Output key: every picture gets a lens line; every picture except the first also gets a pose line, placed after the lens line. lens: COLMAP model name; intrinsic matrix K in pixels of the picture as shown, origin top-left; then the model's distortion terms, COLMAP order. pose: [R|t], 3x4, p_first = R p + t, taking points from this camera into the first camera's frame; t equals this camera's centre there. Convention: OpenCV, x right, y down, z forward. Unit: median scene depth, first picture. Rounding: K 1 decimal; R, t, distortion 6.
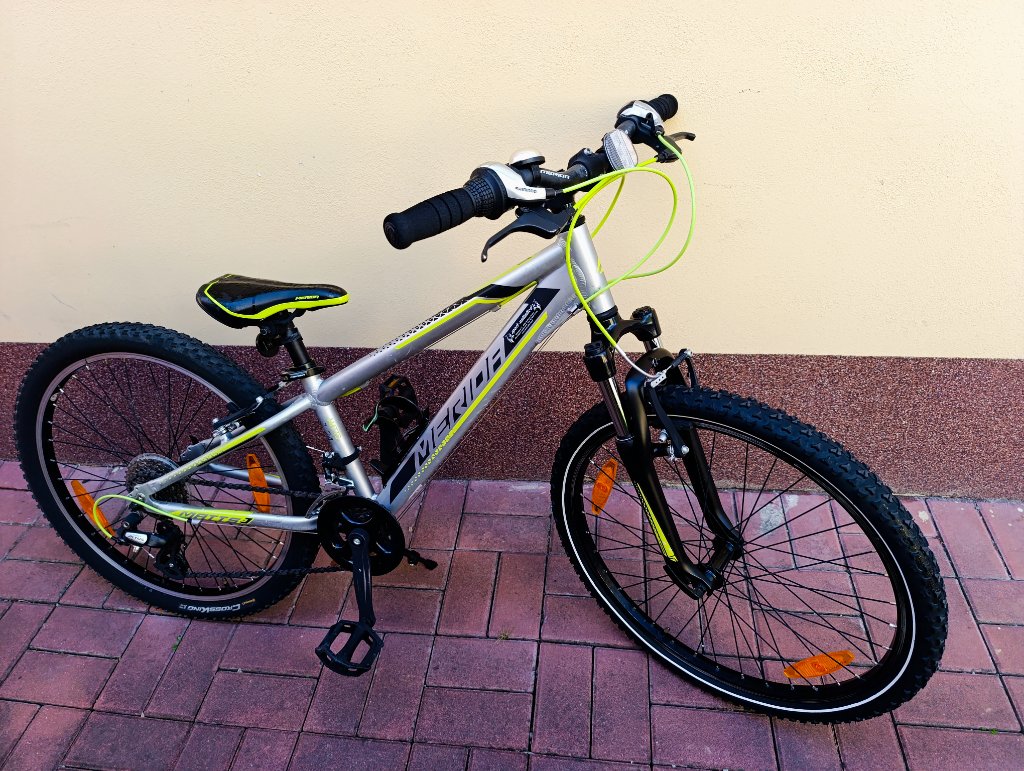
lens RADIAL K [[710.2, 0, 511.4], [0, 710.2, 383.6], [0, 0, 1]] dist [0.010153, -0.023481]
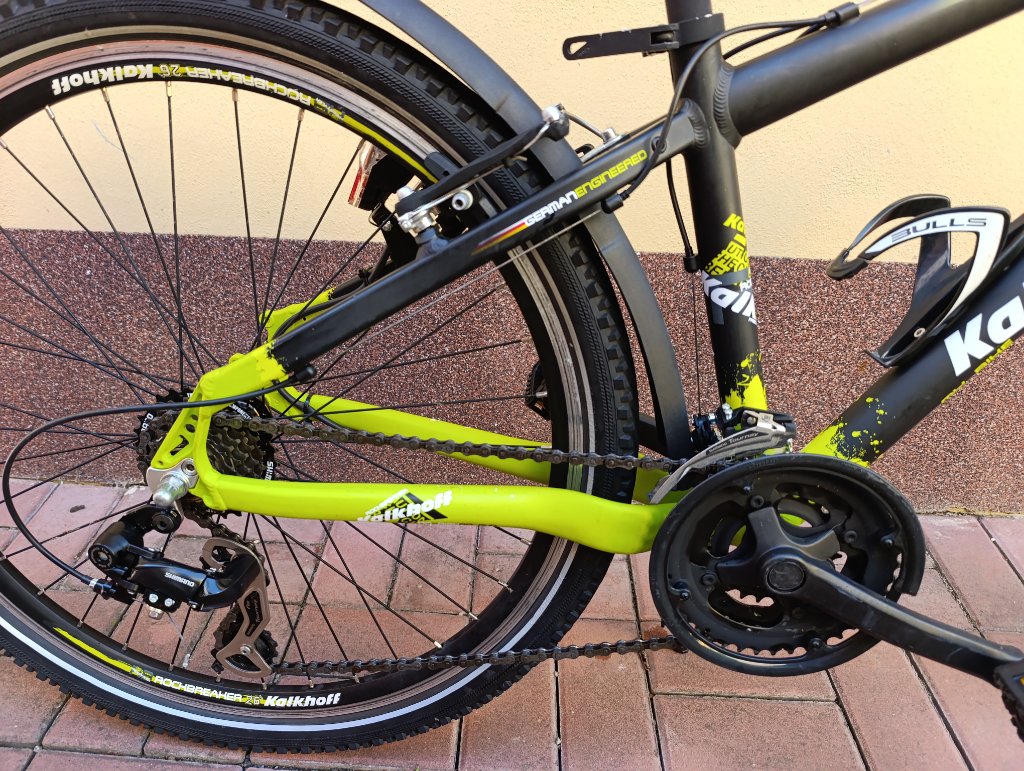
lens RADIAL K [[710.2, 0, 511.6], [0, 710.2, 379.2], [0, 0, 1]] dist [0.010153, -0.023481]
pose [[0.991587, 0.037969, 0.123745, -0.463644], [-0.018951, 0.988294, -0.151378, 0.159729], [-0.128044, 0.147759, 0.980700, 0.549006]]
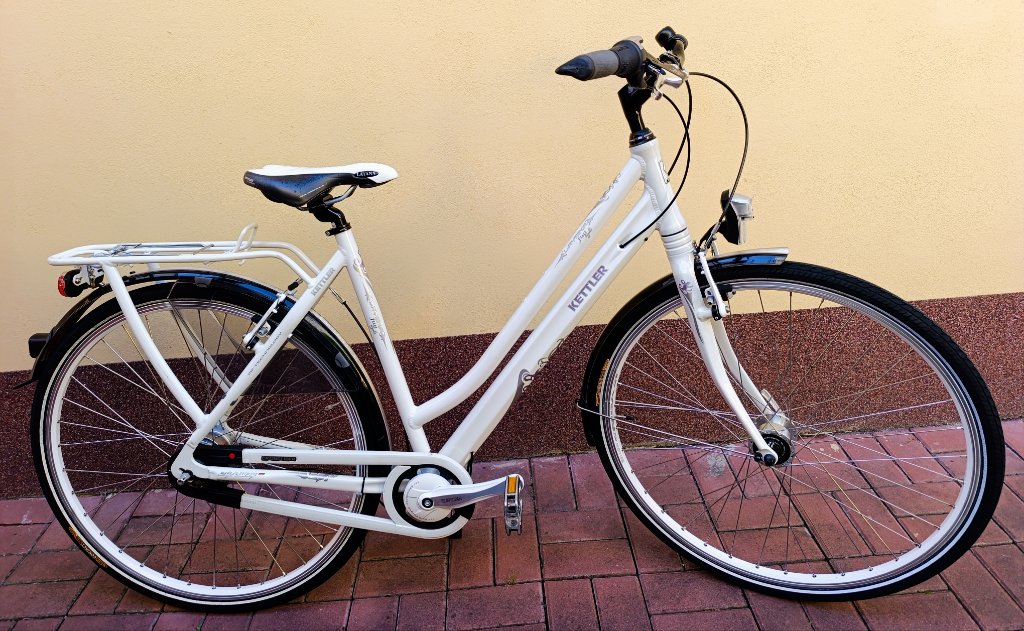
lens RADIAL K [[703.5, 0, 506.7], [0, 703.5, 235.8], [0, 0, 1]] dist [0.008632, -0.021460]
pose [[0.988624, -0.054491, 0.140188, -0.149078], [0.097990, 0.940458, -0.325480, 0.217407], [-0.114105, 0.335515, 0.935099, -0.220234]]
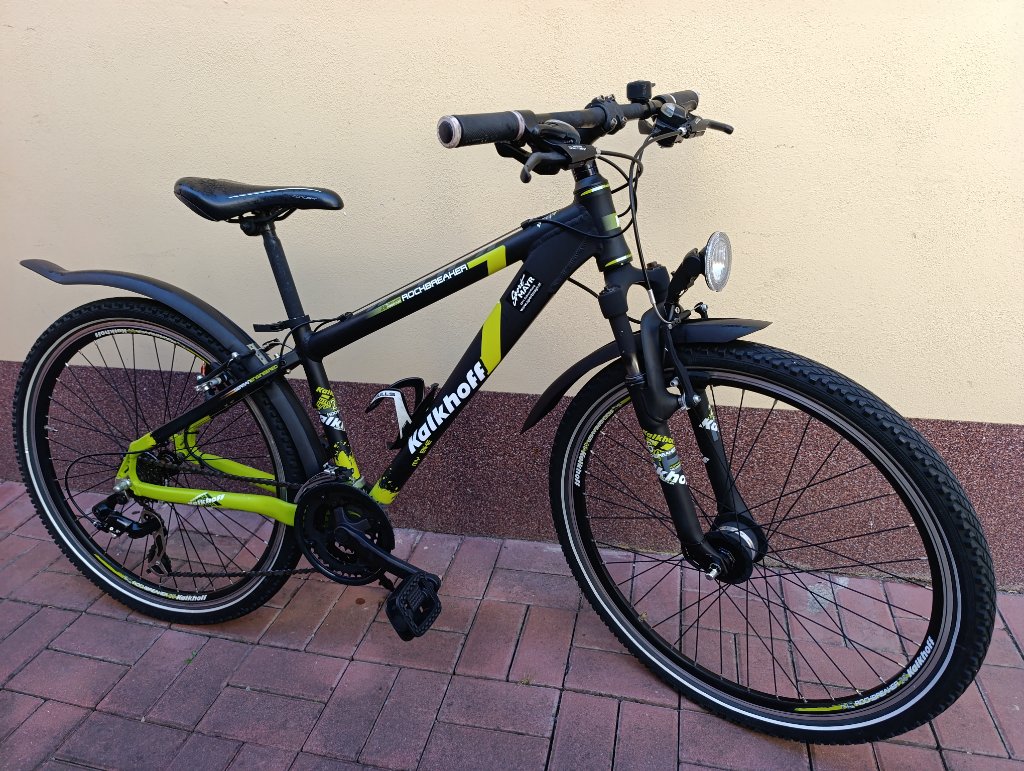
lens RADIAL K [[710.2, 0, 511.6], [0, 710.2, 377.5], [0, 0, 1]] dist [0.010153, -0.023481]
pose [[0.993631, 0.069257, -0.088886, 0.029624], [-0.089477, 0.964415, -0.248792, 0.216281], [0.068492, 0.255161, 0.964470, -0.010184]]
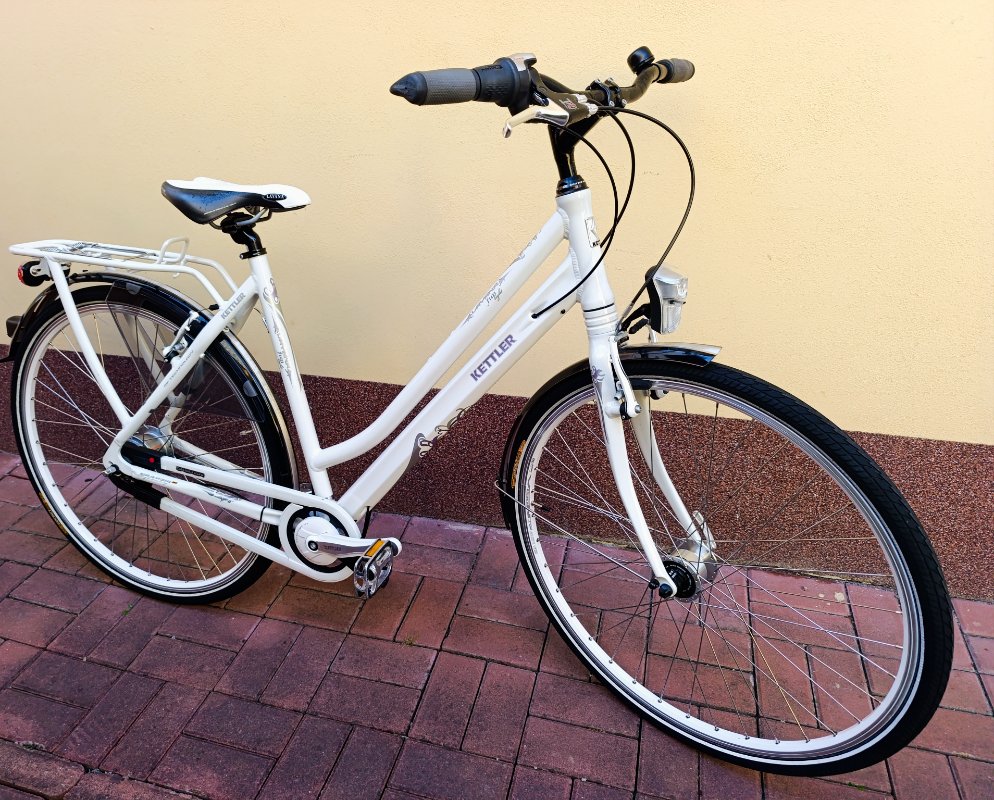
lens RADIAL K [[733.7, 0, 455.6], [0, 733.7, 390.5], [0, 0, 1]] dist [0.007519, -0.020828]
pose [[0.985475, 0.102046, -0.135738, 0.182733], [-0.125175, 0.976660, -0.174546, 0.178489], [0.114758, 0.189001, 0.975248, -0.160313]]
